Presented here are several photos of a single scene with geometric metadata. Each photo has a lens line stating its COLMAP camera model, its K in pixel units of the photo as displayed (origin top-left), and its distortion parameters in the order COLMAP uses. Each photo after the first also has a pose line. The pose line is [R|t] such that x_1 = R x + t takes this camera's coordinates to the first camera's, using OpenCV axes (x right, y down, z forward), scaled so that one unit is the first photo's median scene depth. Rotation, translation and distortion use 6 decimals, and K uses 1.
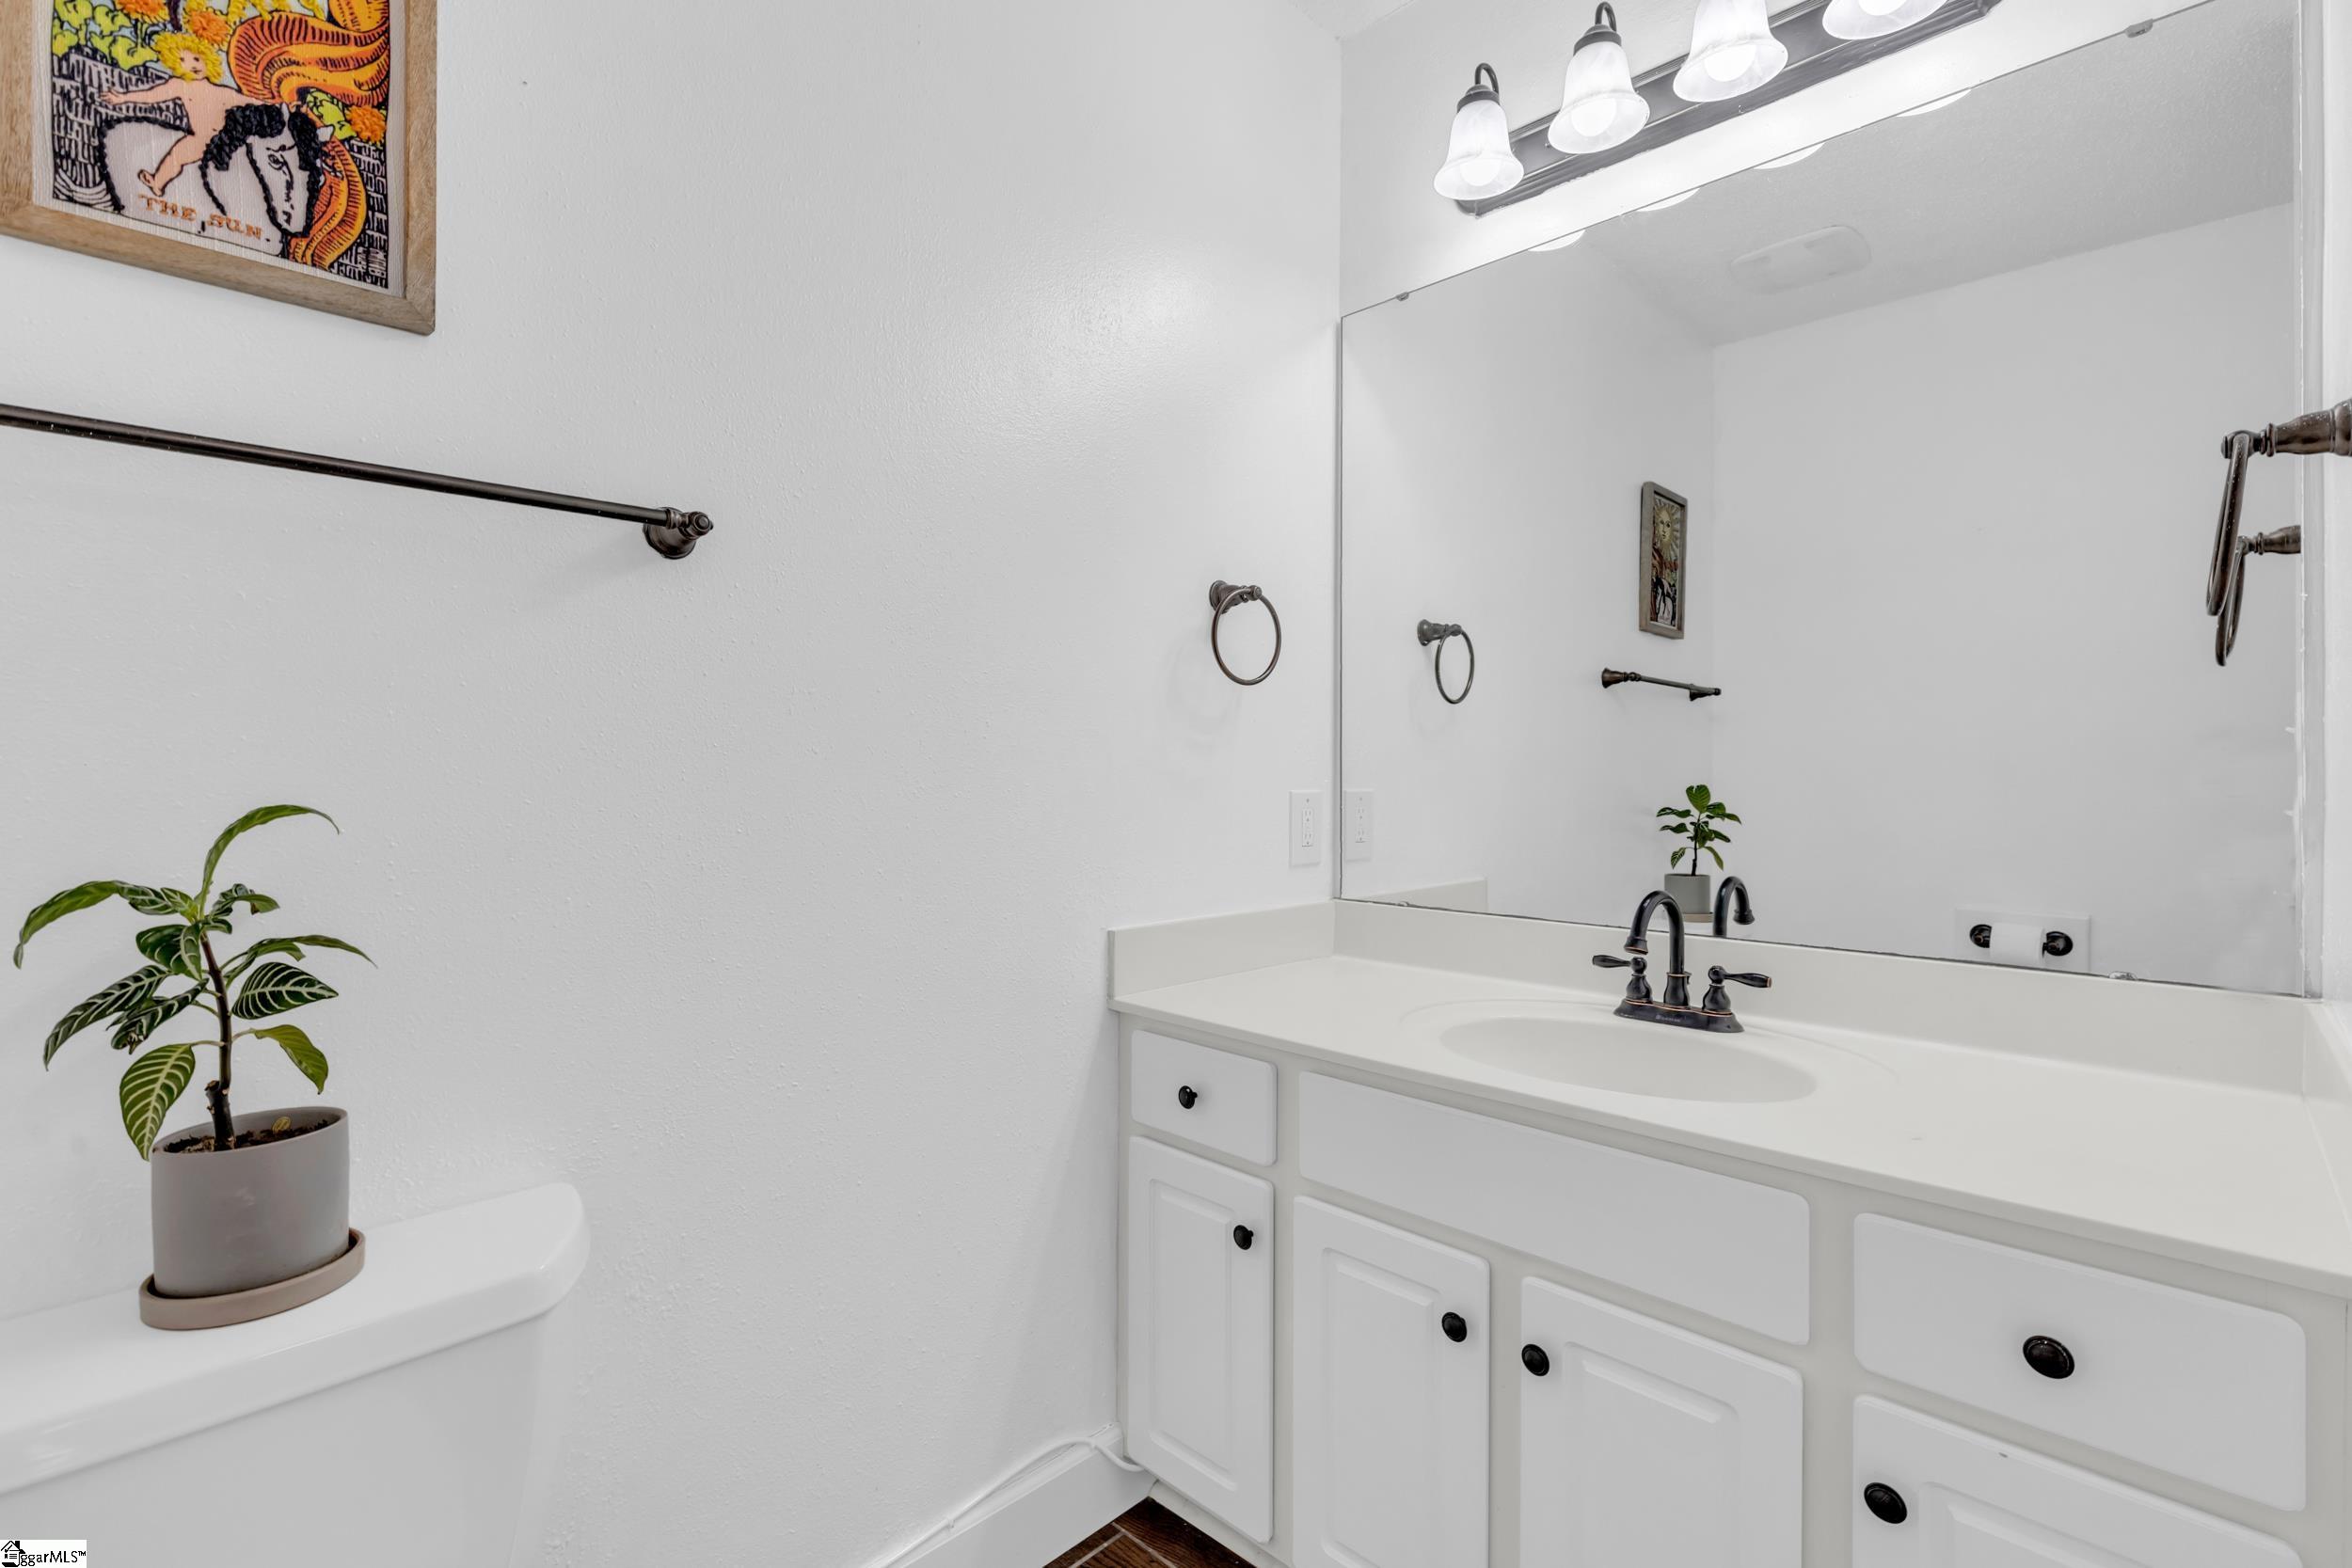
lens RADIAL K [[1067.1, 0, 1168.1], [0, 1067.1, 782.3], [0, 0, 1]] dist [0.001823, 0.000545]
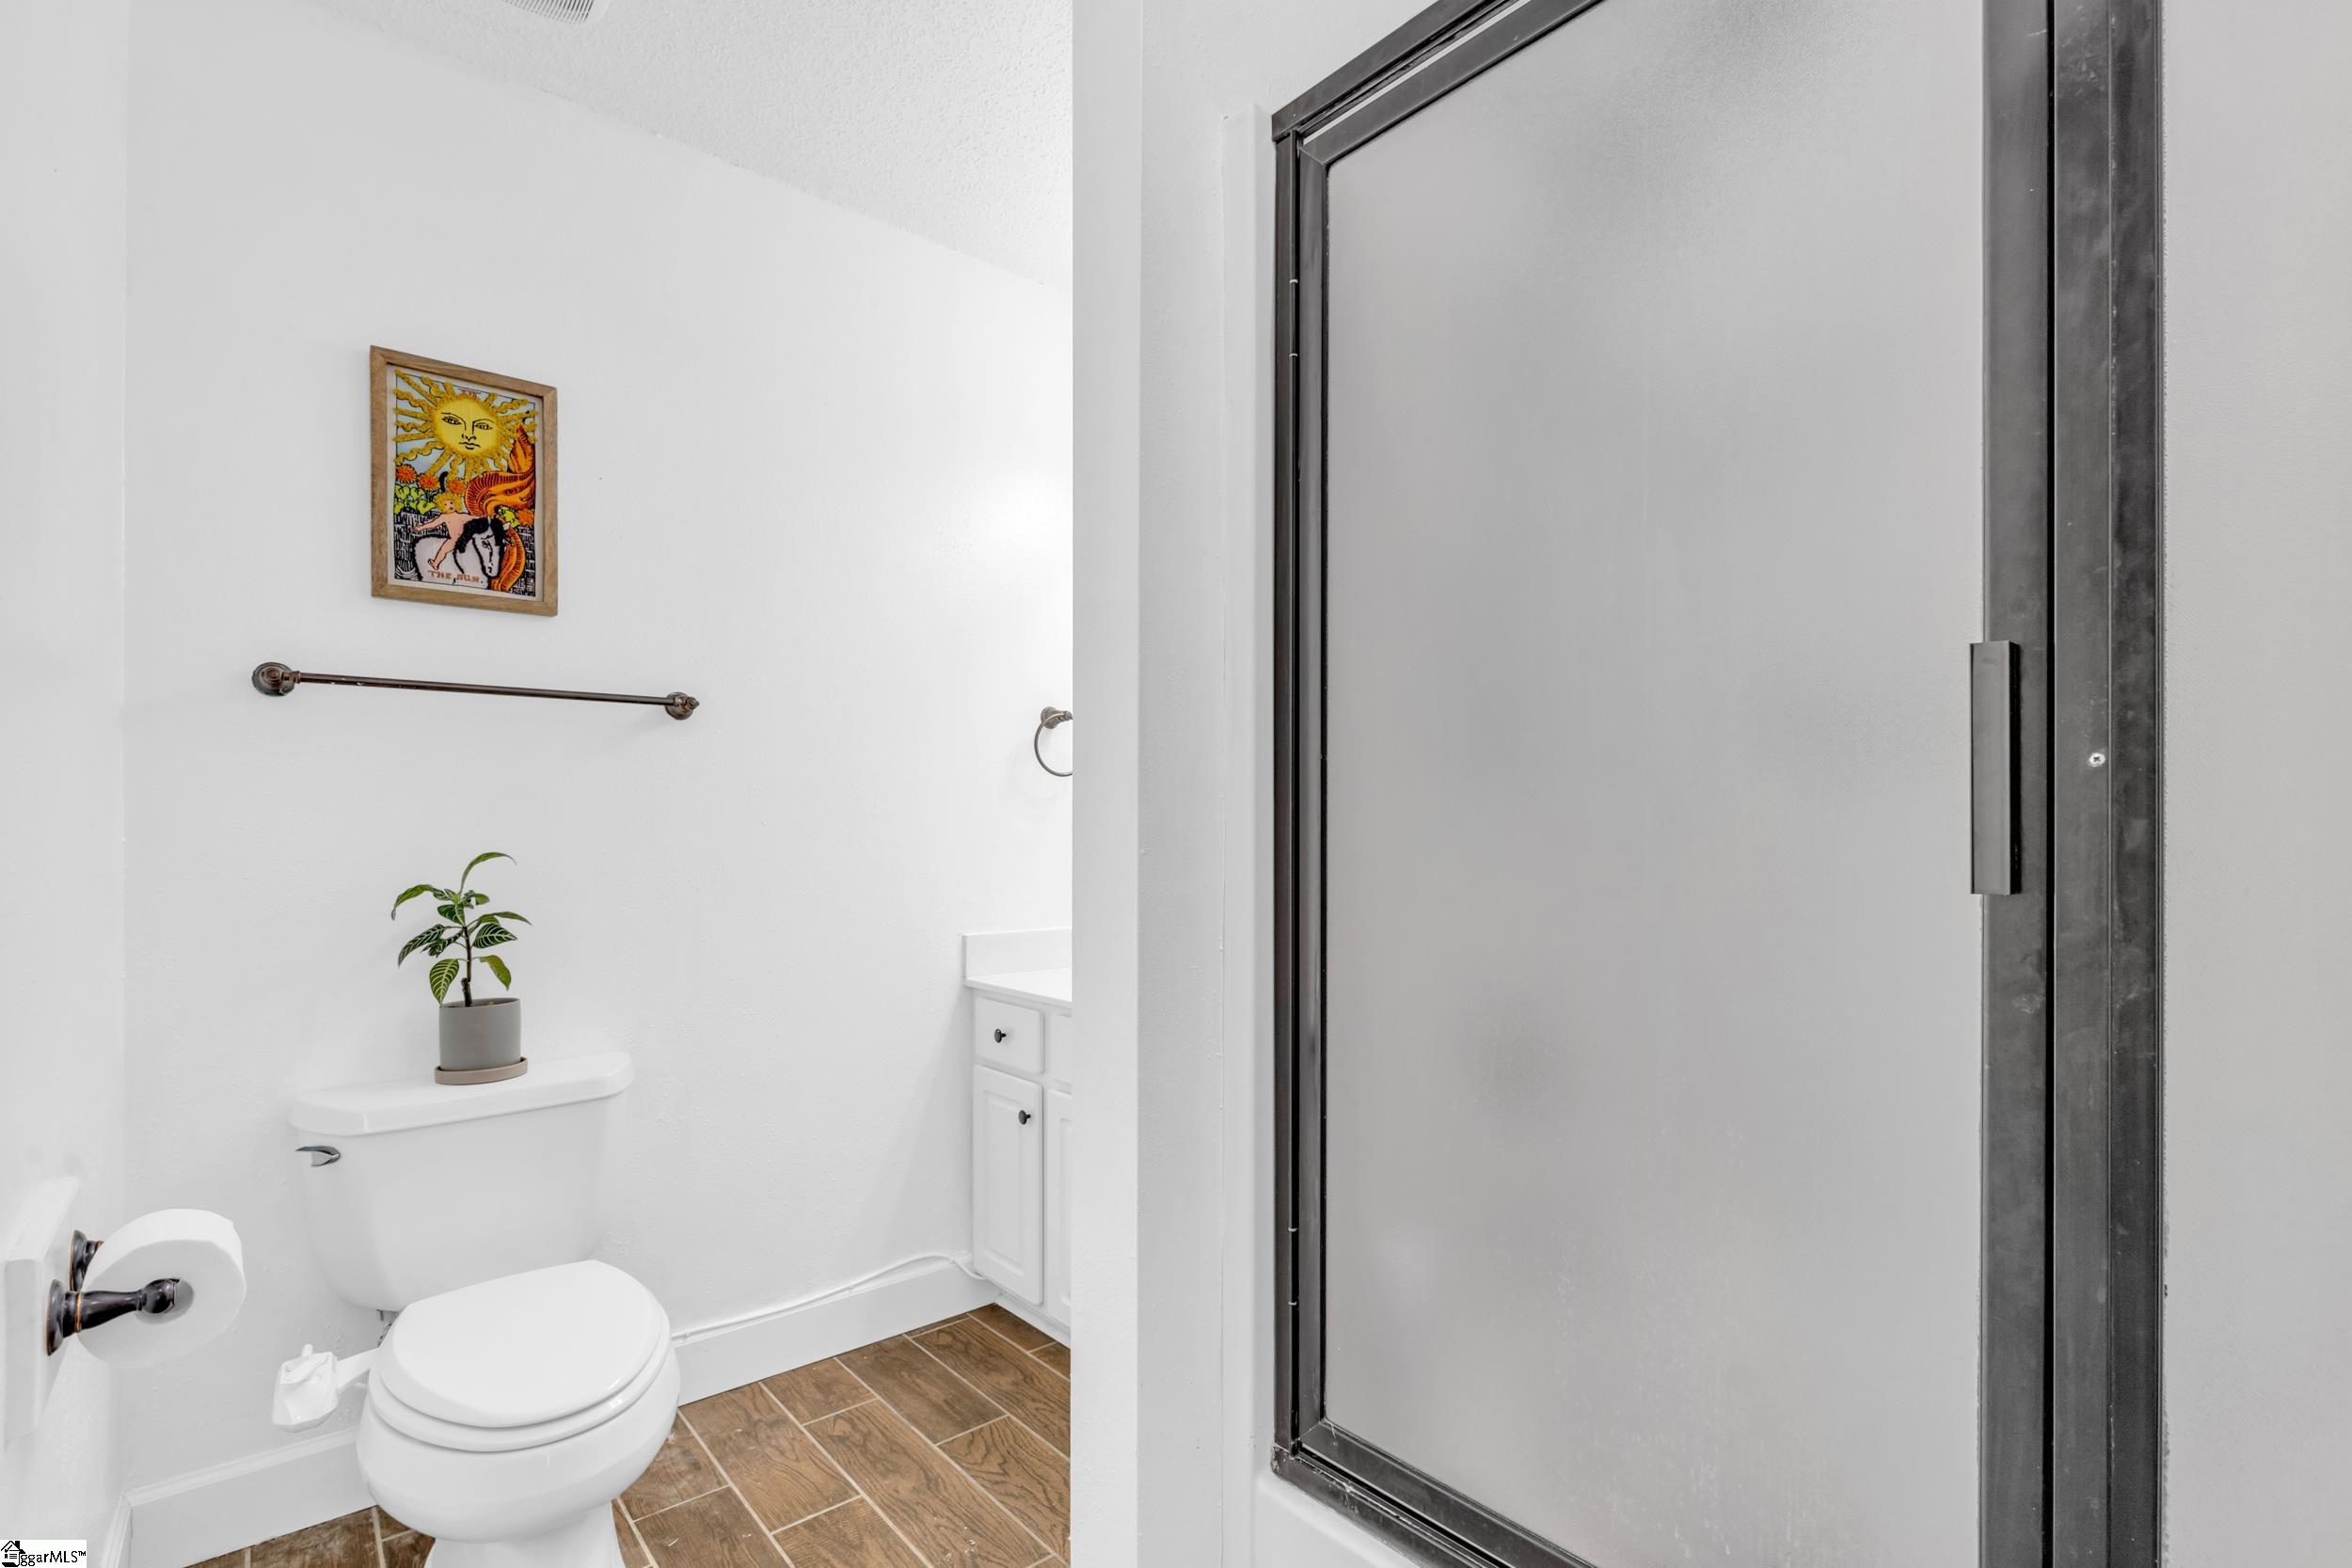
lens RADIAL K [[1129.8, 0, 1171.5], [0, 1129.8, 842.9], [0, 0, 1]] dist [0.016302, -0.000182]
pose [[0.994393, -0.004045, -0.105669, 0.735285], [0.004107, 0.999991, 0.000369, 0.006839], [0.105667, -0.000801, 0.994401, -1.074953]]
